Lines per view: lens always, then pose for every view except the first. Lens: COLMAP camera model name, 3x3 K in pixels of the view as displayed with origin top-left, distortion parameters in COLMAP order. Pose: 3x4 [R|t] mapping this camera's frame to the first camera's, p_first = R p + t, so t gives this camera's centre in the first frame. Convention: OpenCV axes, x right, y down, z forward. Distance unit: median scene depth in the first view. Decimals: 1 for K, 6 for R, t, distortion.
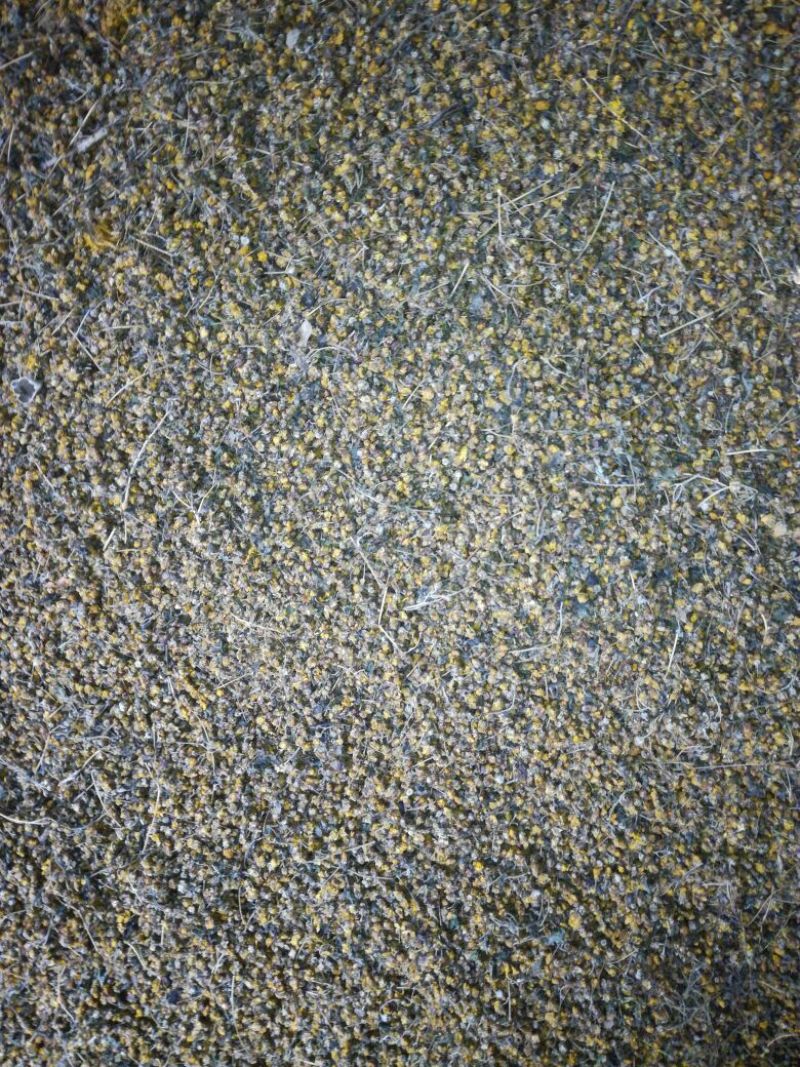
lens RADIAL K [[935.3, 0, 400.6], [0, 935.3, 532.1], [0, 0, 1]] dist [0.017384, -0.018665]
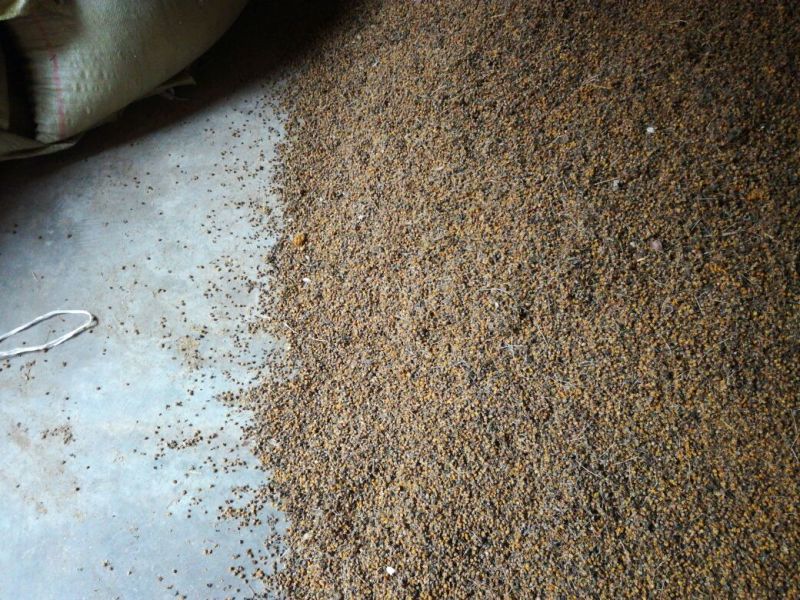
lens RADIAL K [[701.3, 0, 399.3], [0, 701.3, 301.1], [0, 0, 1]] dist [0.017384, -0.018665]
pose [[0.893980, 0.329597, -0.303588, -0.466318], [-0.390869, 0.904873, -0.168600, 0.427039], [0.219139, 0.269388, 0.937768, -0.955538]]
